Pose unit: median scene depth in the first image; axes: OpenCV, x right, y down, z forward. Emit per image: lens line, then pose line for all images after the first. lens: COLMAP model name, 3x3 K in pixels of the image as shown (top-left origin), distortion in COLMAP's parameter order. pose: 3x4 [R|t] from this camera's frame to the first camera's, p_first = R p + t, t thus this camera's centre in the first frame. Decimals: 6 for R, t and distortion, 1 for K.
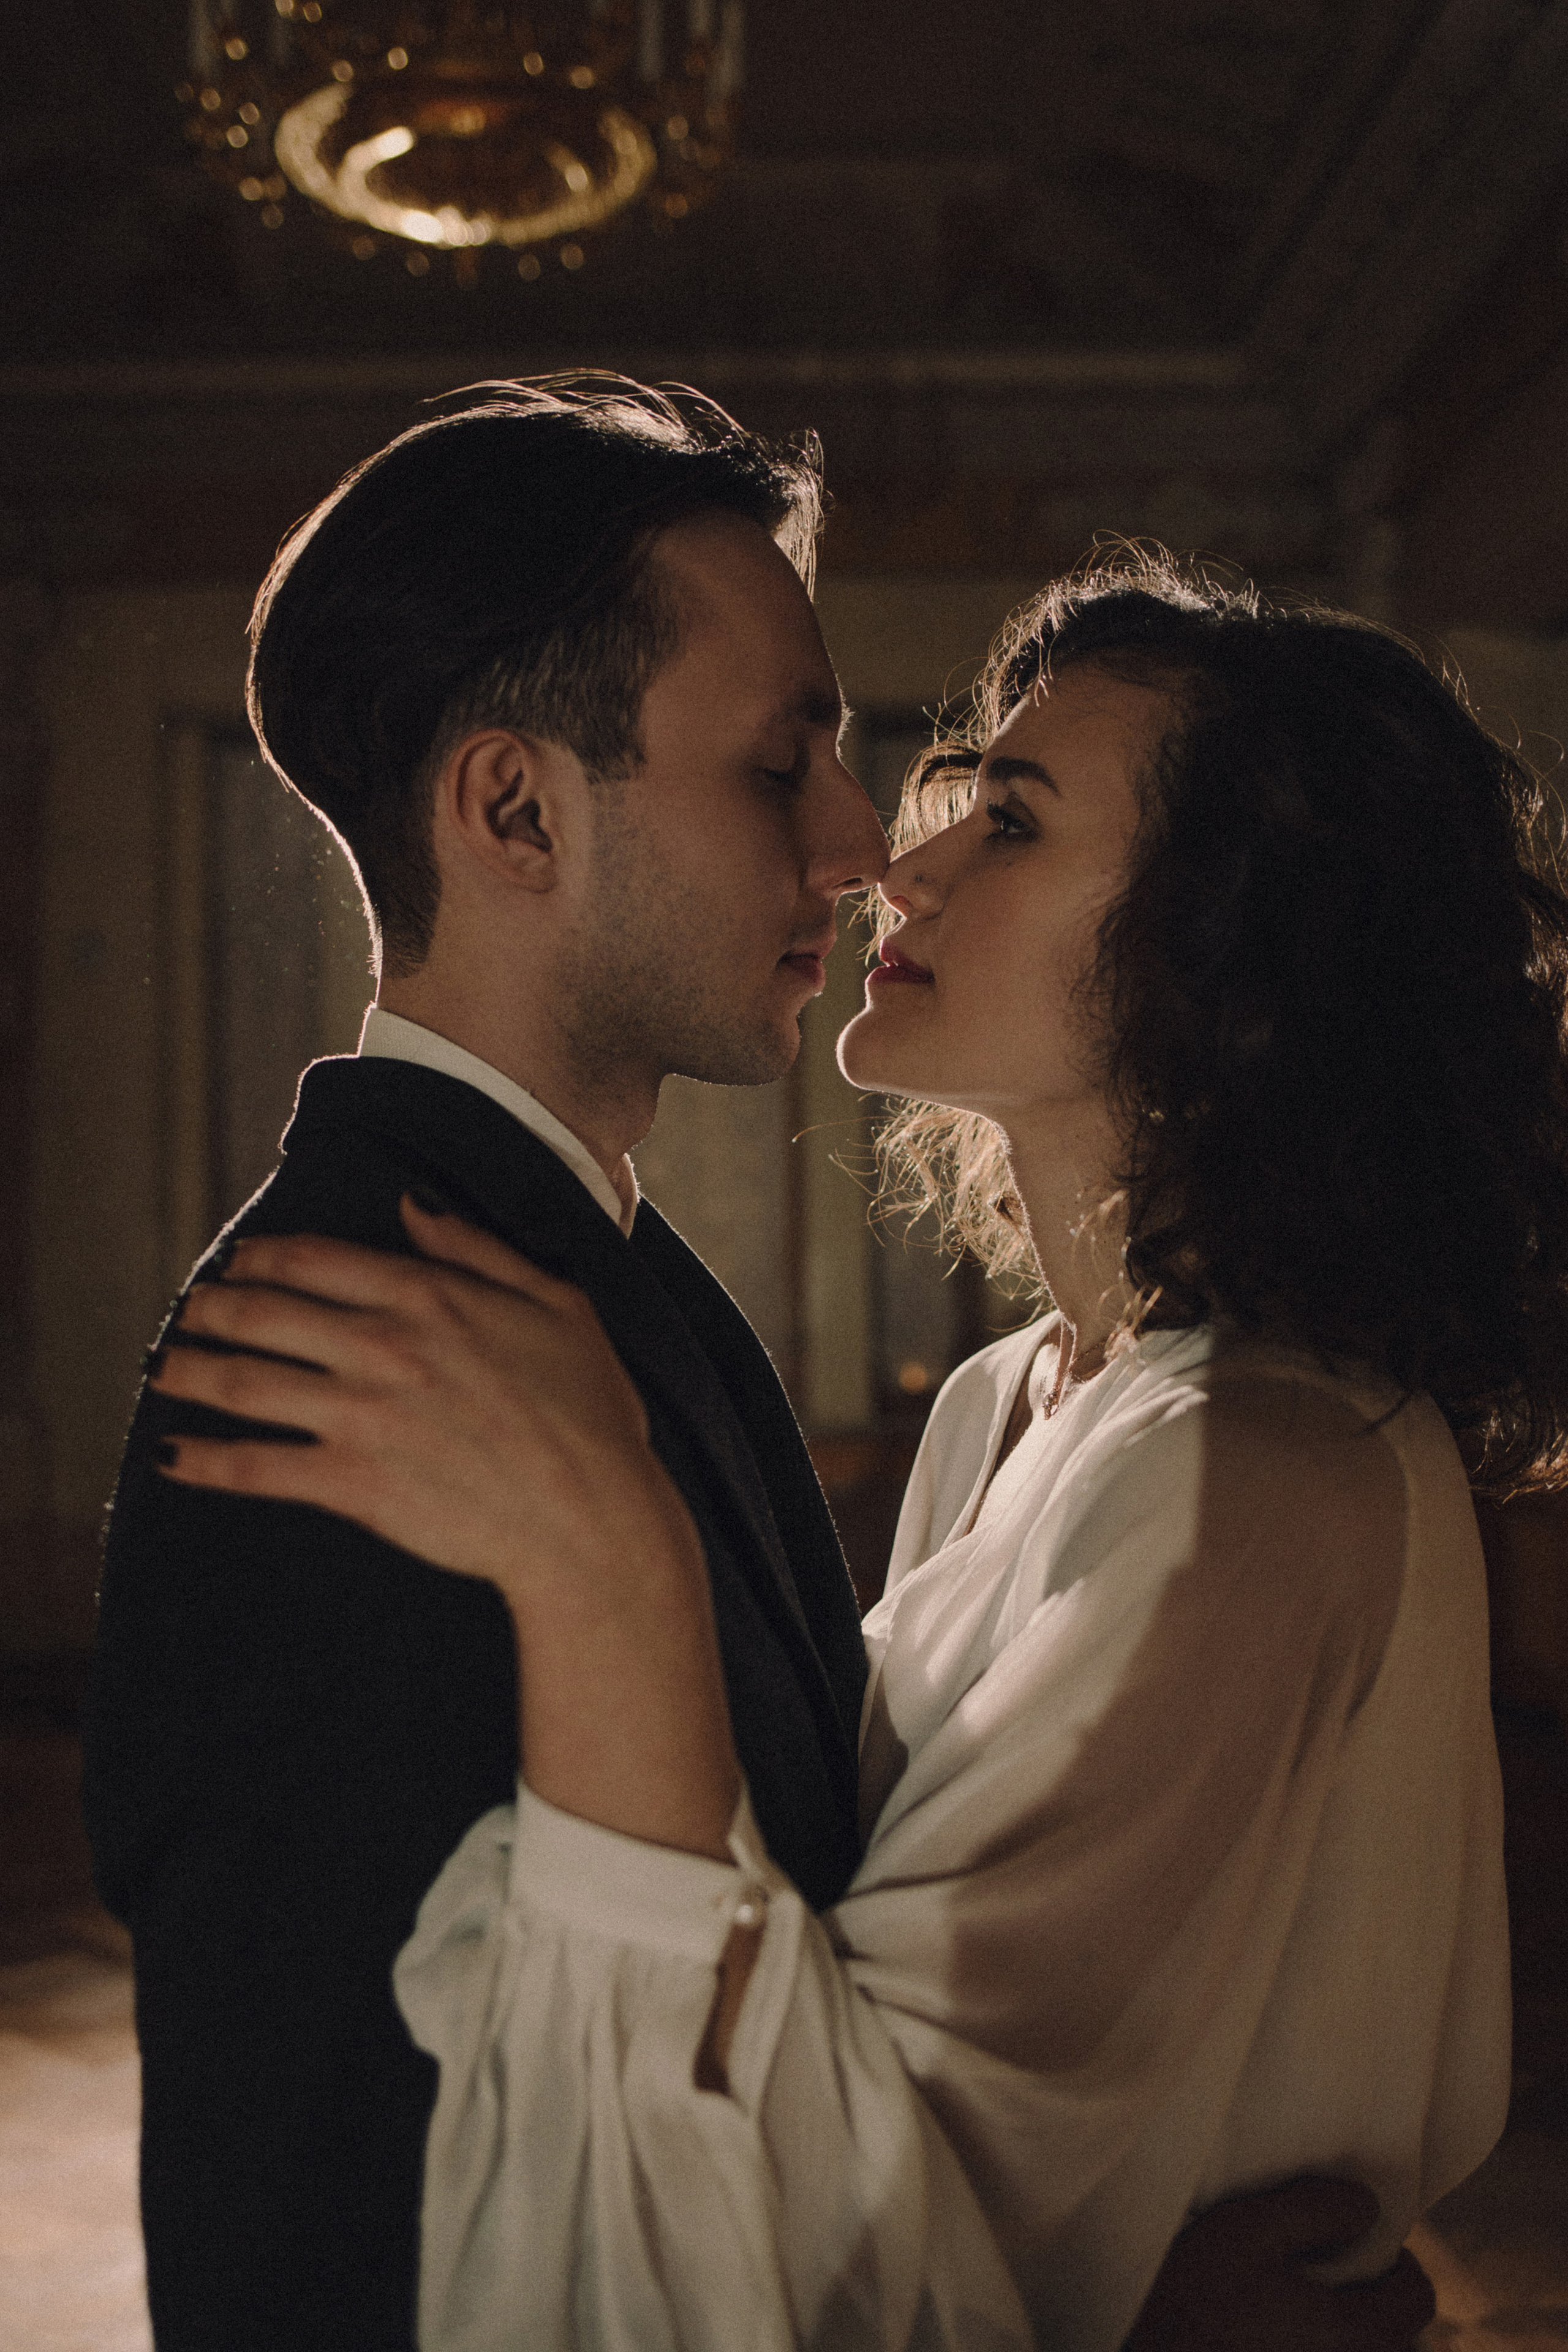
lens RADIAL K [[2316.5, 0, 784.0], [0, 2316.5, 1176.0], [0, 0, 1]] dist [-0.097256, 0.034566]
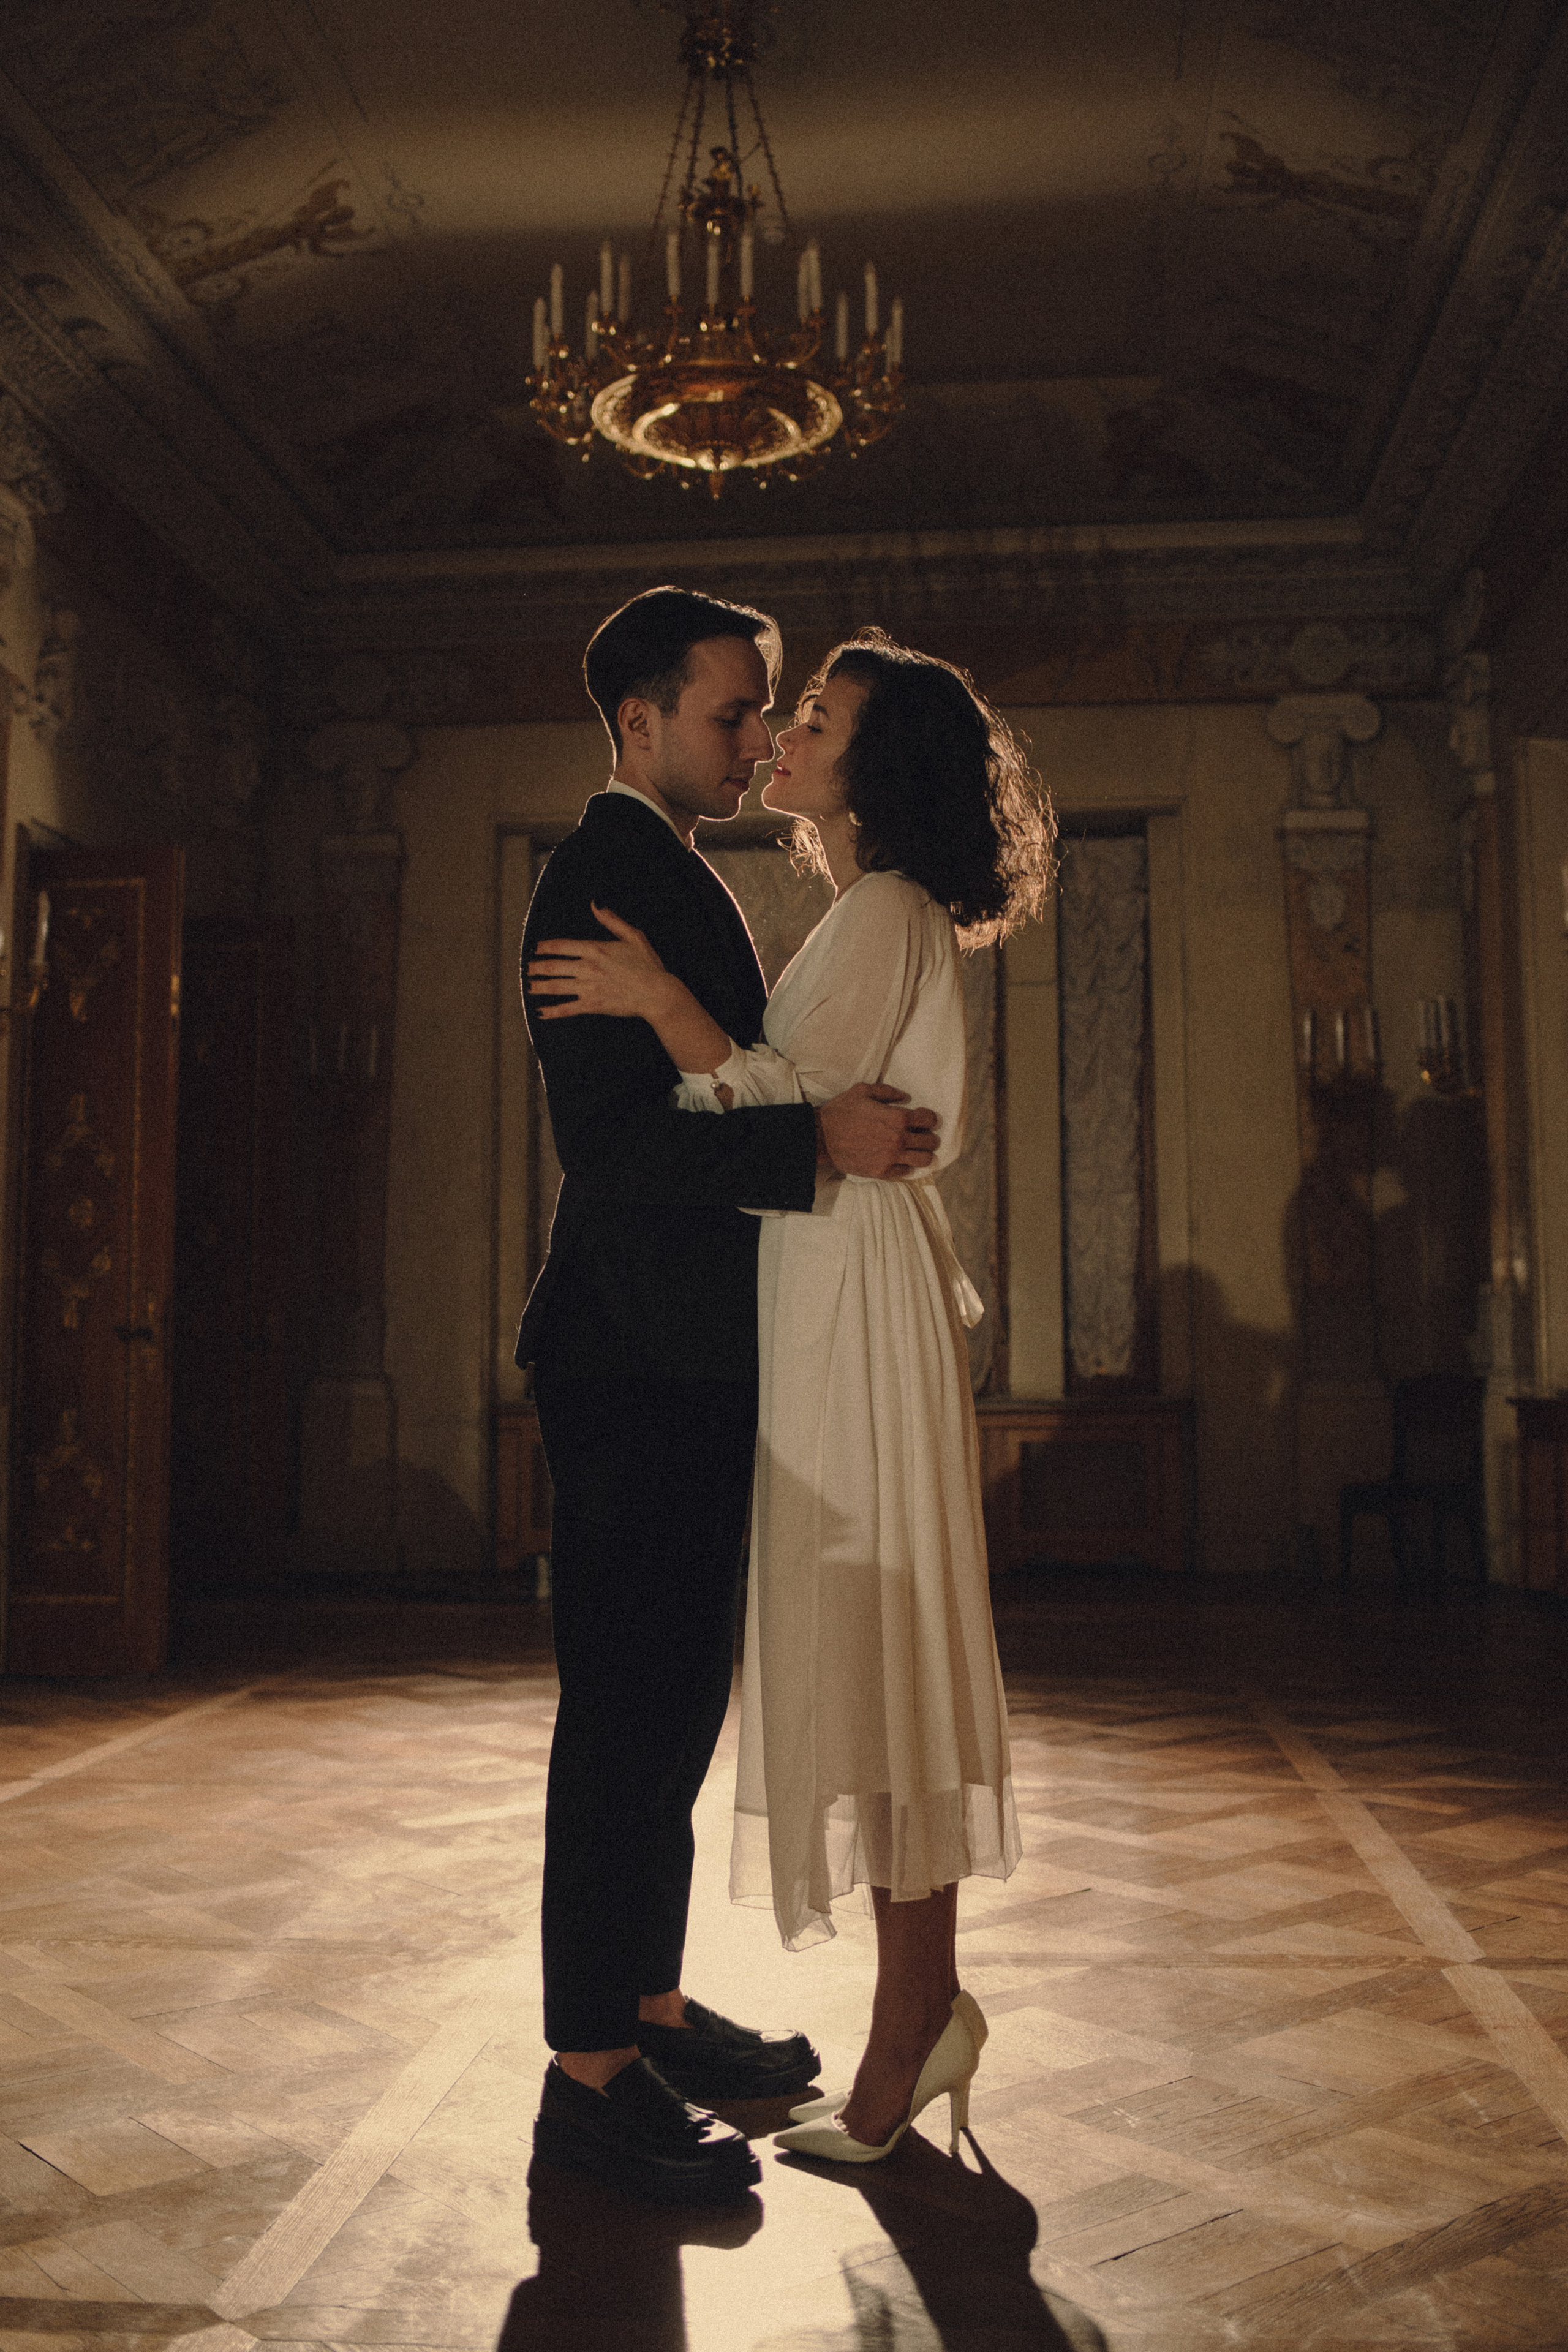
lens RADIAL K [[2316.5, 0, 784.0], [0, 2316.5, 1176.0], [0, 0, 1]] dist [-0.097256, 0.034566]
pose [[0.991040, 0.006599, -0.133403, 0.105114], [-0.015195, 0.997865, -0.063521, 0.136092], [0.132699, 0.064979, 0.989024, -0.431179]]
